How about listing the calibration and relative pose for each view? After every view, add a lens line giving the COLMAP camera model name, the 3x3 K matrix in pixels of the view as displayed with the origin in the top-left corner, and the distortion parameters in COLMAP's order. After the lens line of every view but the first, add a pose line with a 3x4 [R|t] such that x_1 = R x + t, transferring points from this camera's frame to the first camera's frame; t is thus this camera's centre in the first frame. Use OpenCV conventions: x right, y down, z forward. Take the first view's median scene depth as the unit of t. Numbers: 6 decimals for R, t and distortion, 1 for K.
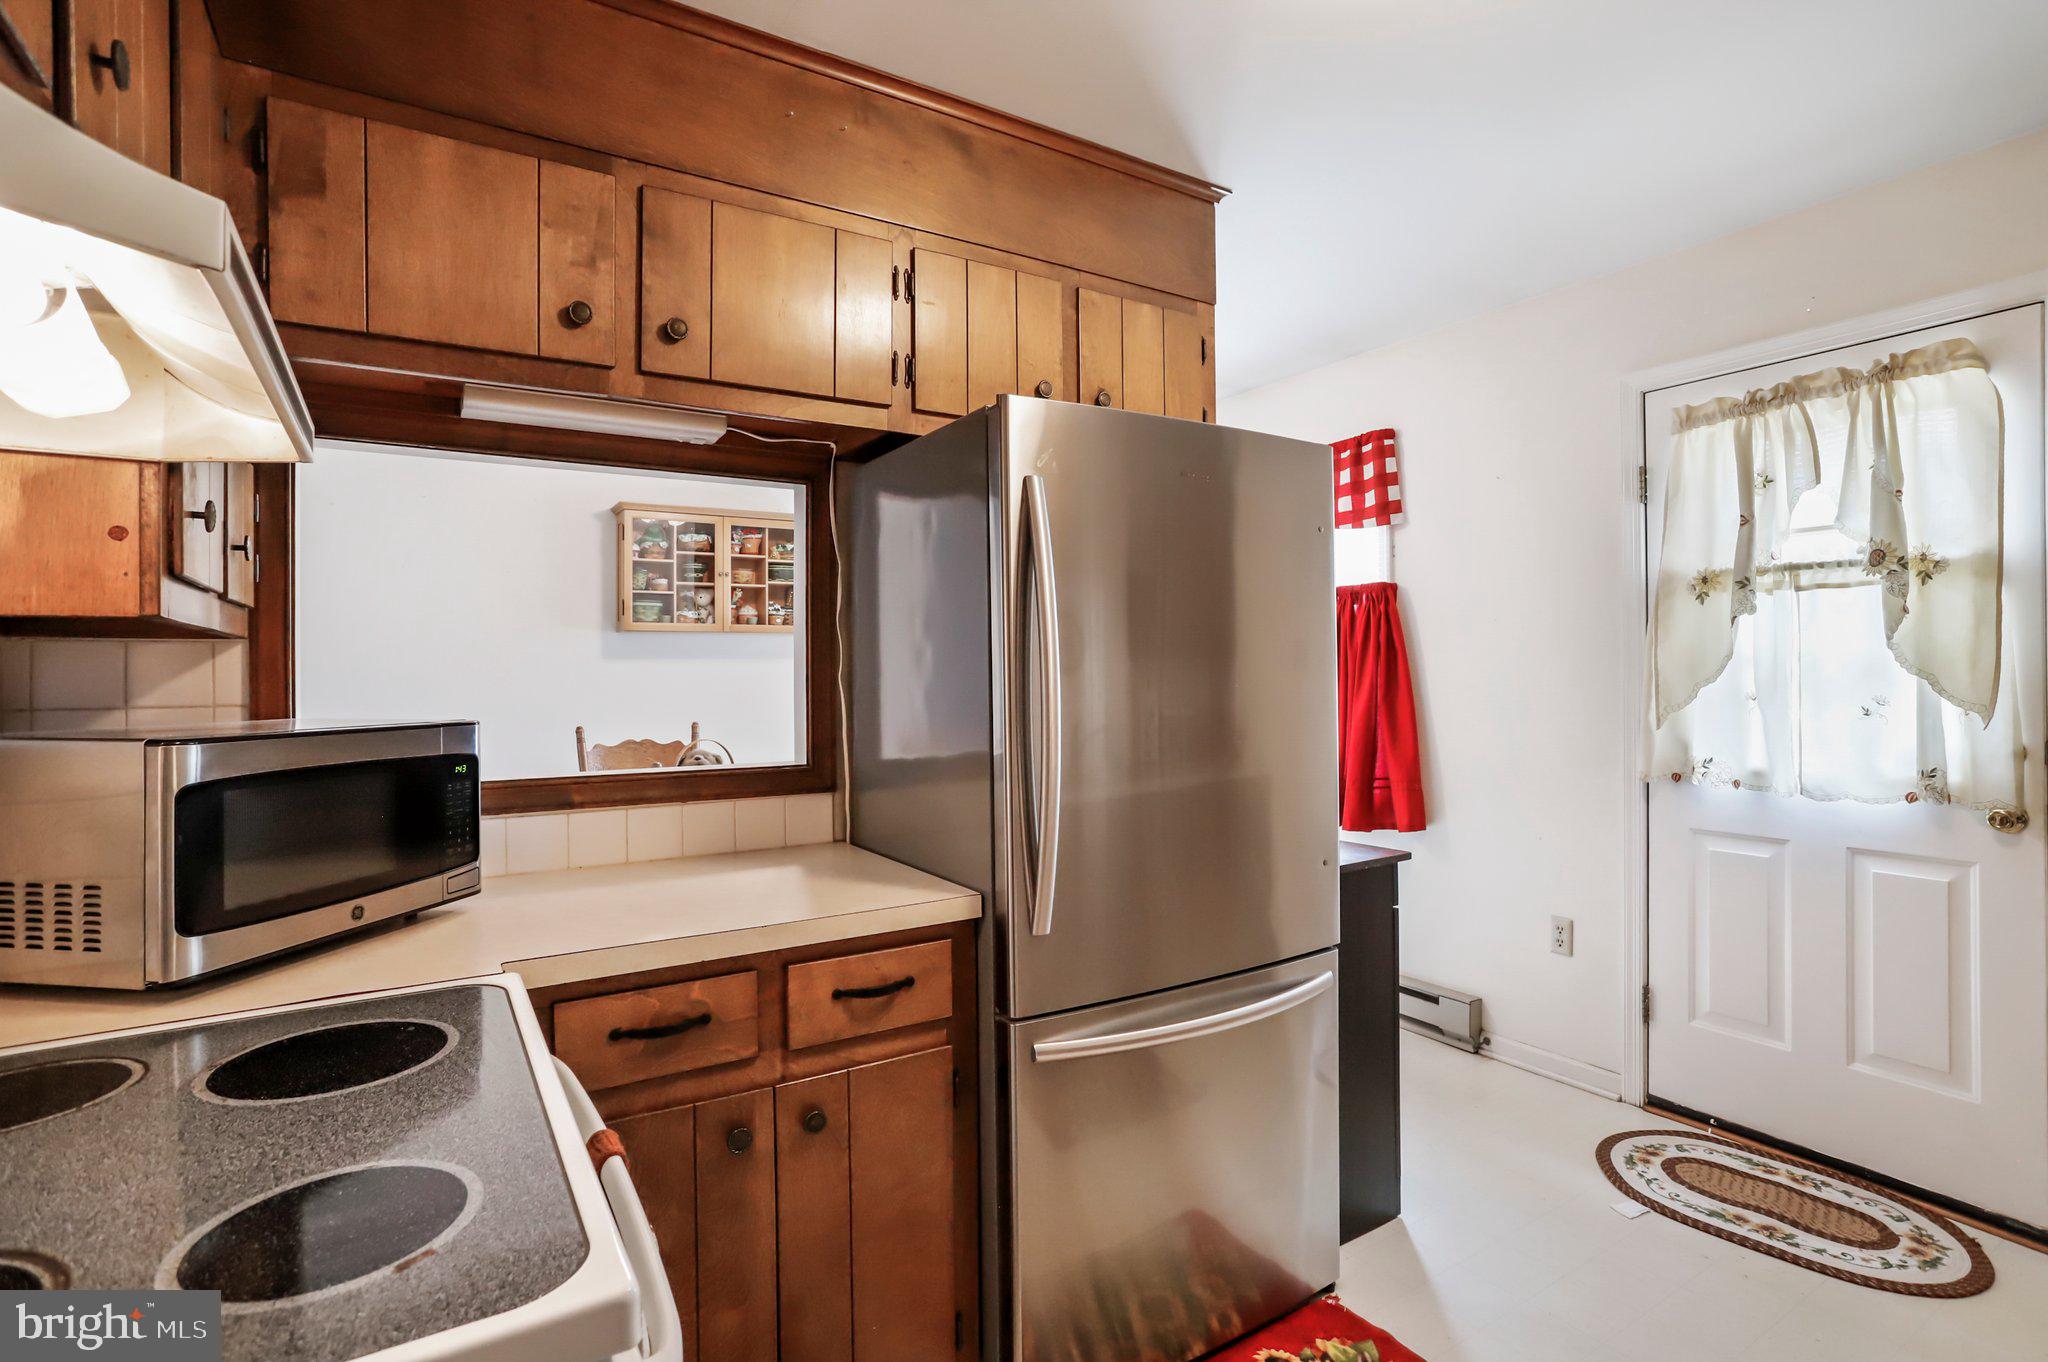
lens RADIAL K [[994.3, 0, 1022.1], [0, 994.3, 669.4], [0, 0, 1]] dist [-0.061897, 0.035351]
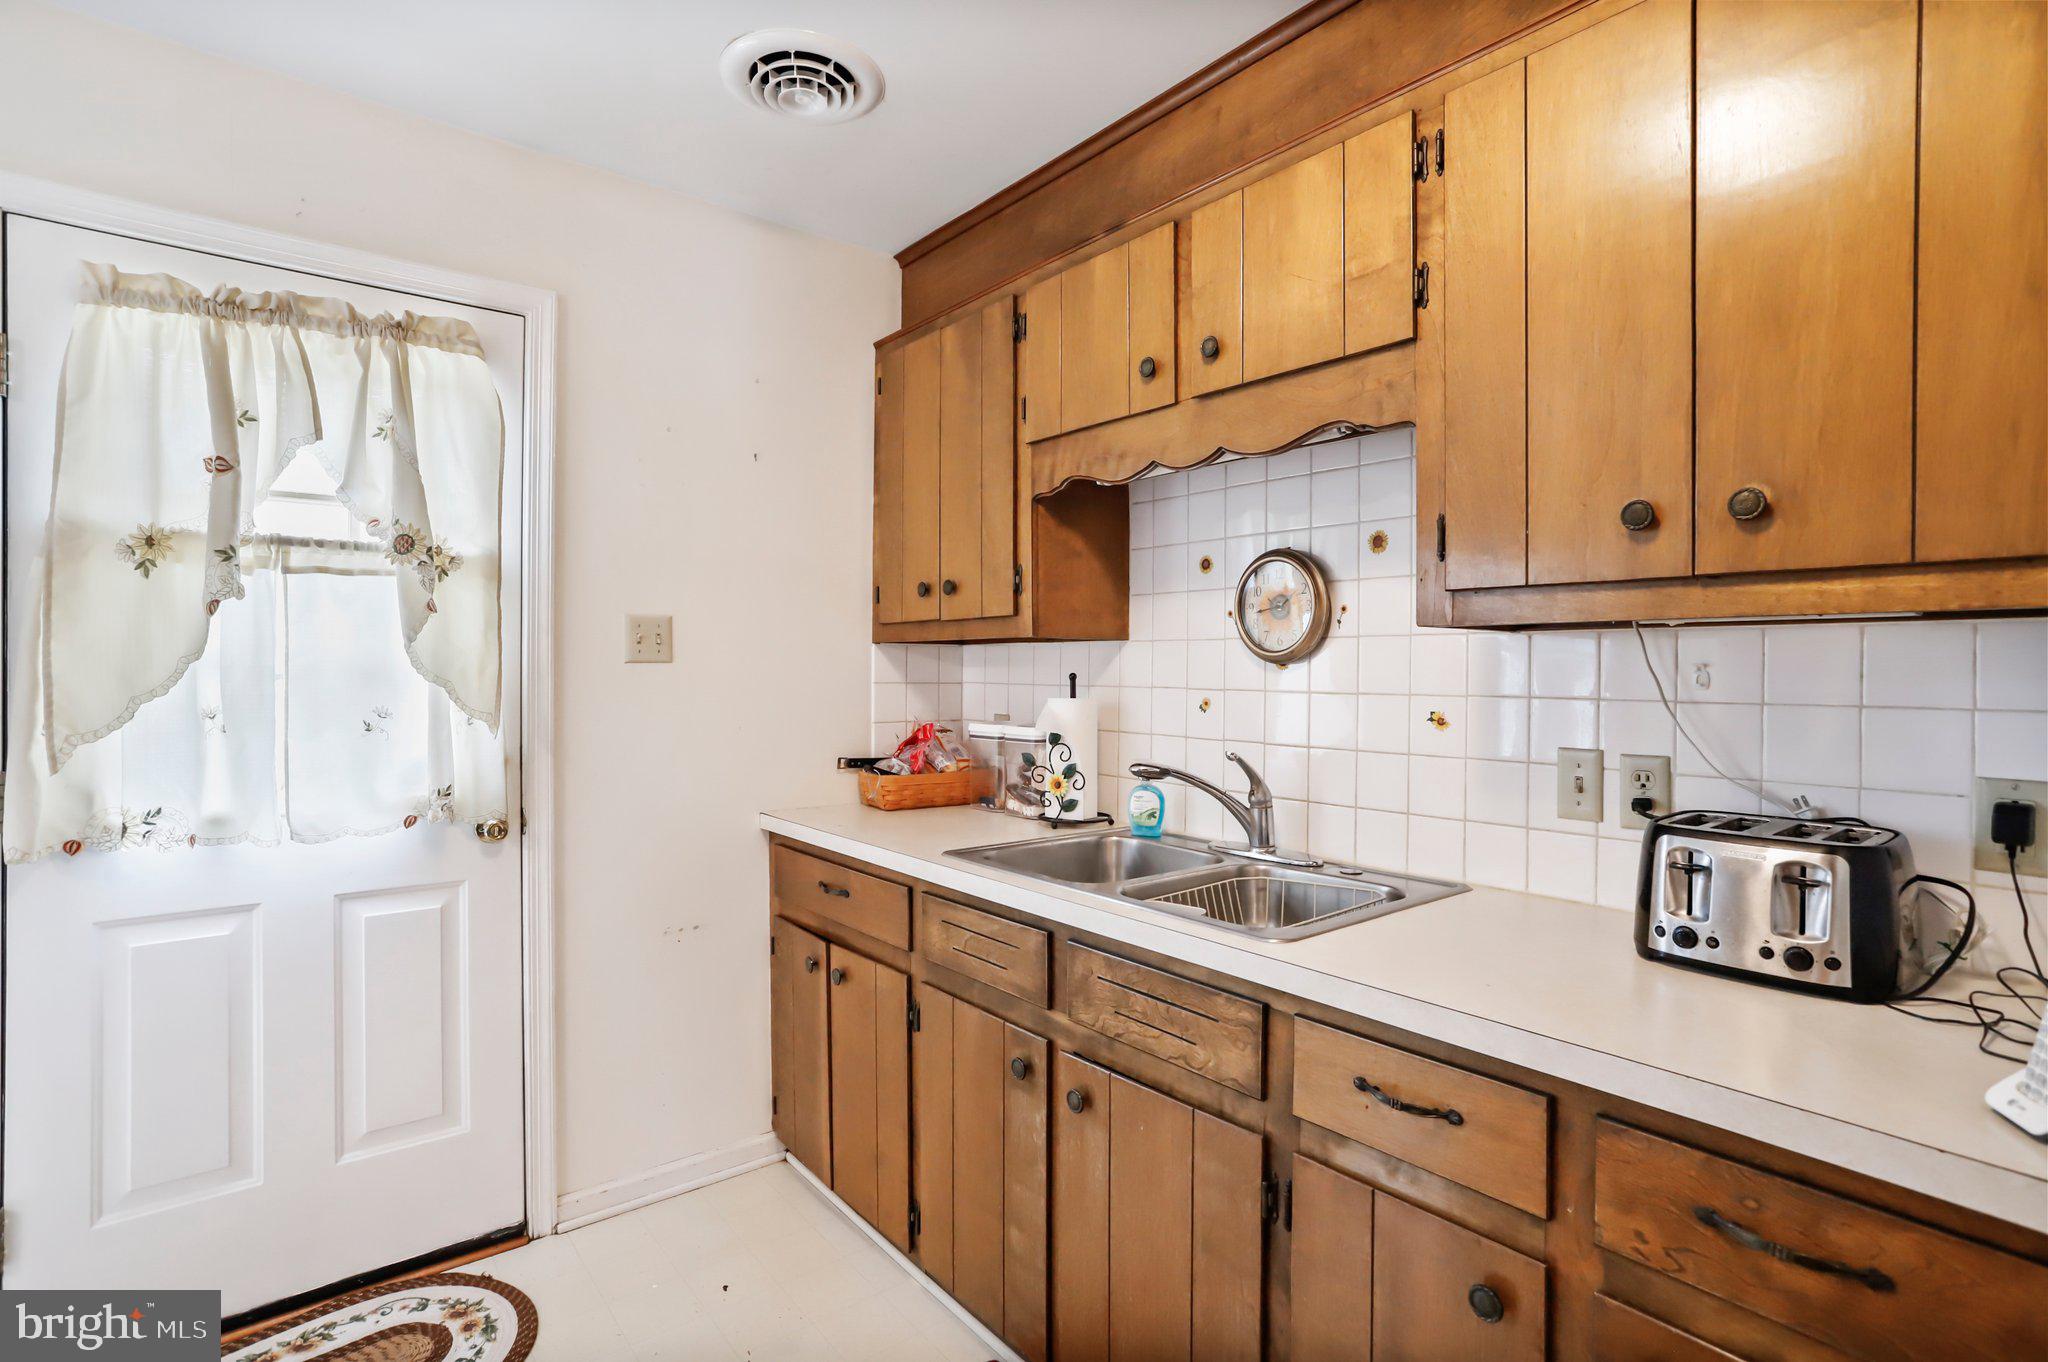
lens RADIAL K [[994.3, 0, 1022.1], [0, 994.3, 669.4], [0, 0, 1]] dist [-0.061897, 0.035351]
pose [[-0.111703, 0.005961, 0.993724, -0.022460], [-0.001268, 0.999980, -0.006141, -0.001200], [-0.993741, -0.001946, -0.111693, 0.520718]]
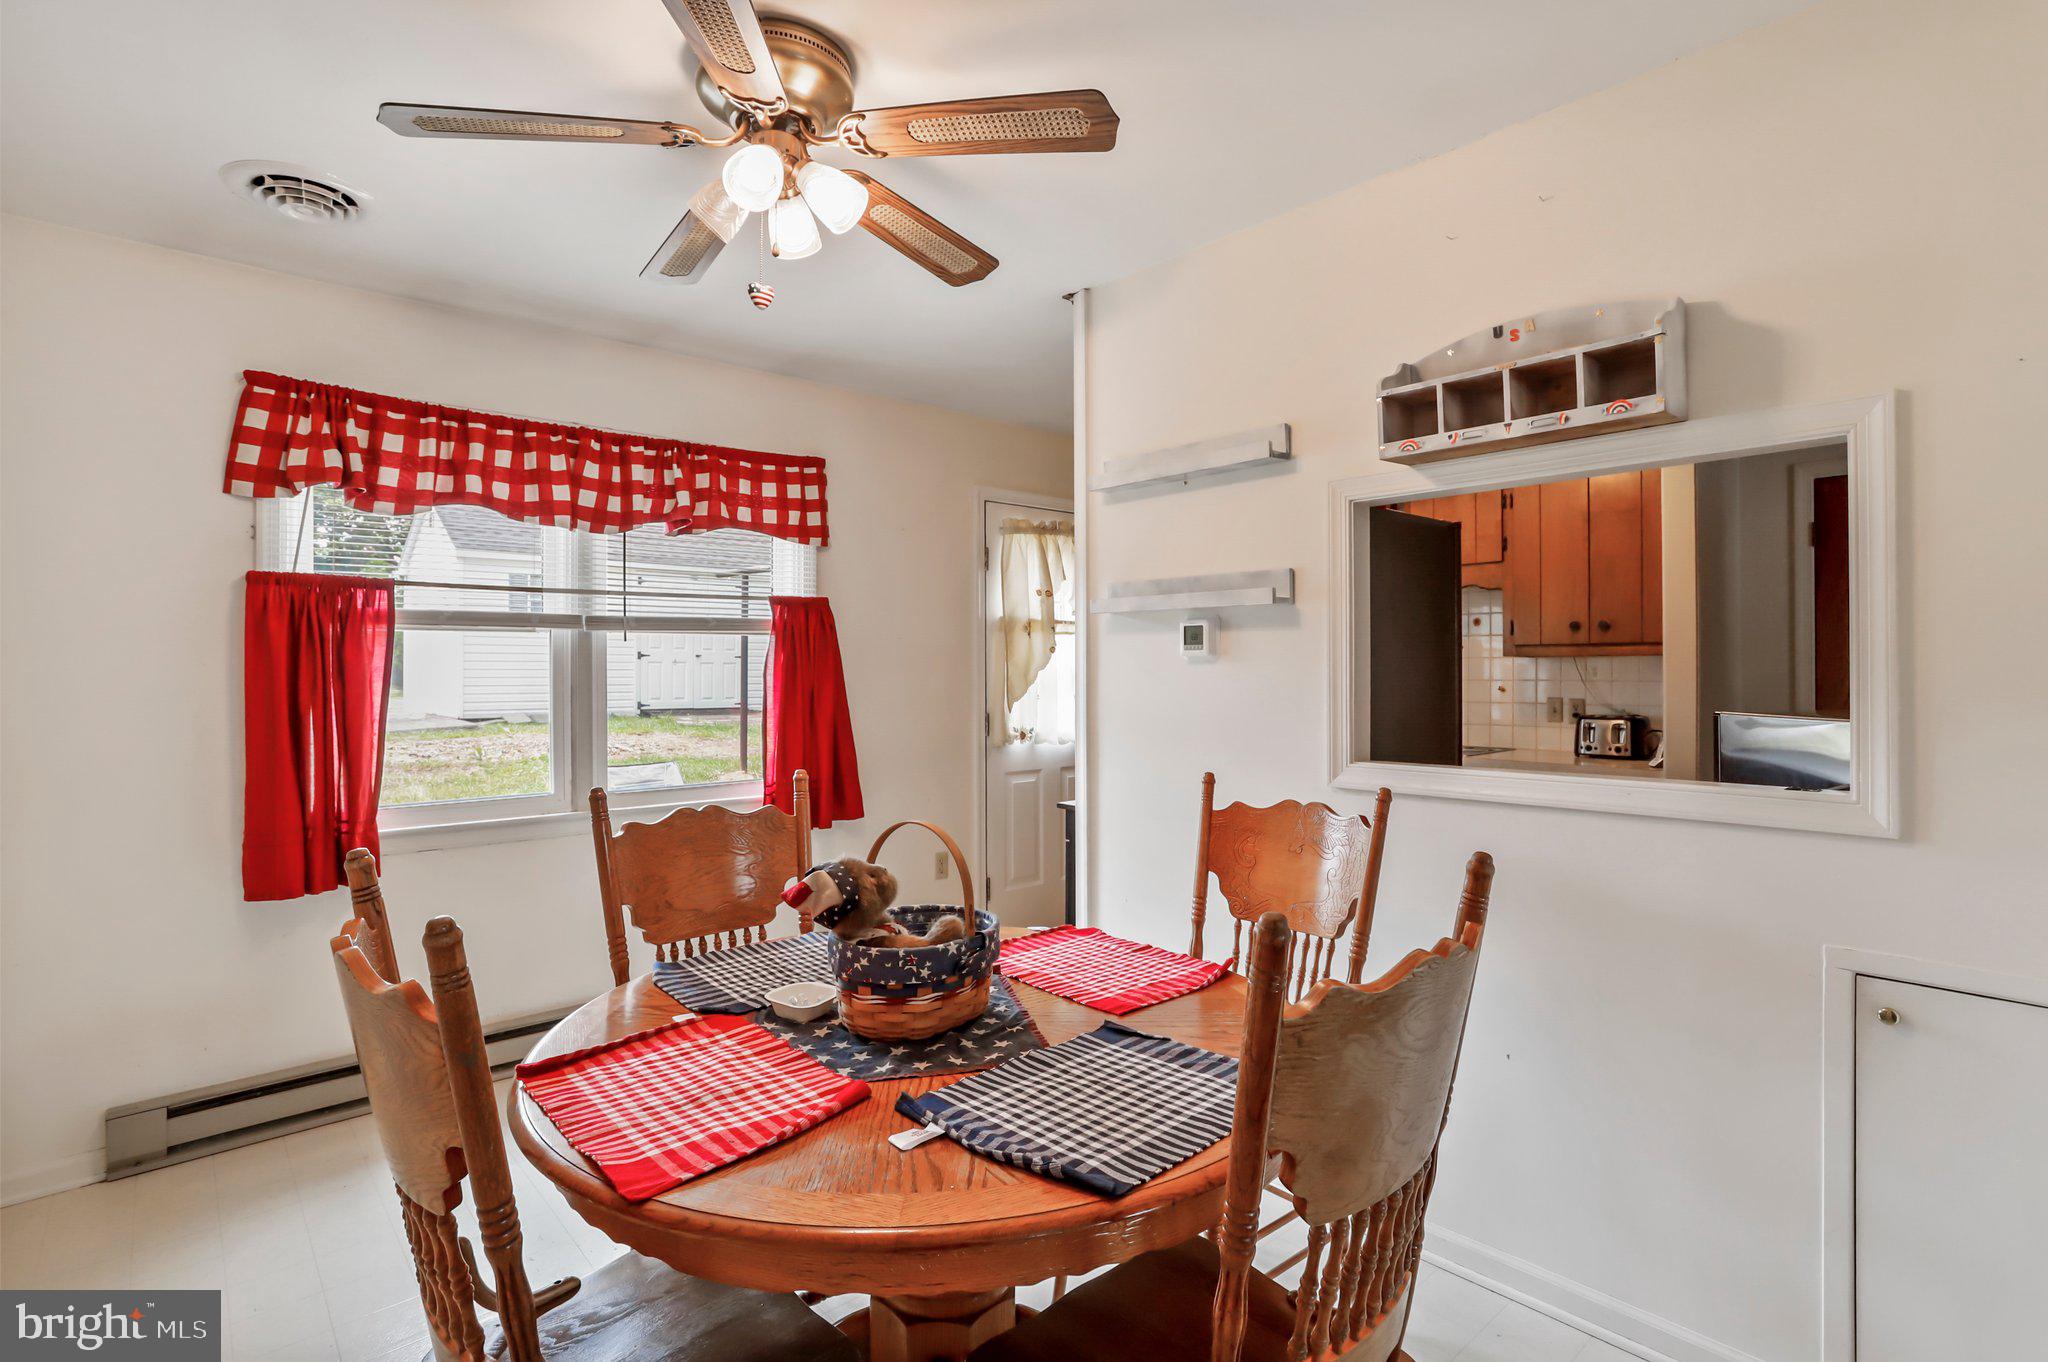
lens RADIAL K [[994.3, 0, 1022.1], [0, 994.3, 669.4], [0, 0, 1]] dist [-0.061897, 0.035351]
pose [[-0.169588, 0.011250, 0.985451, -1.198064], [0.003877, 0.999935, -0.010748, 0.009487], [-0.985507, 0.001997, -0.169621, 1.487557]]
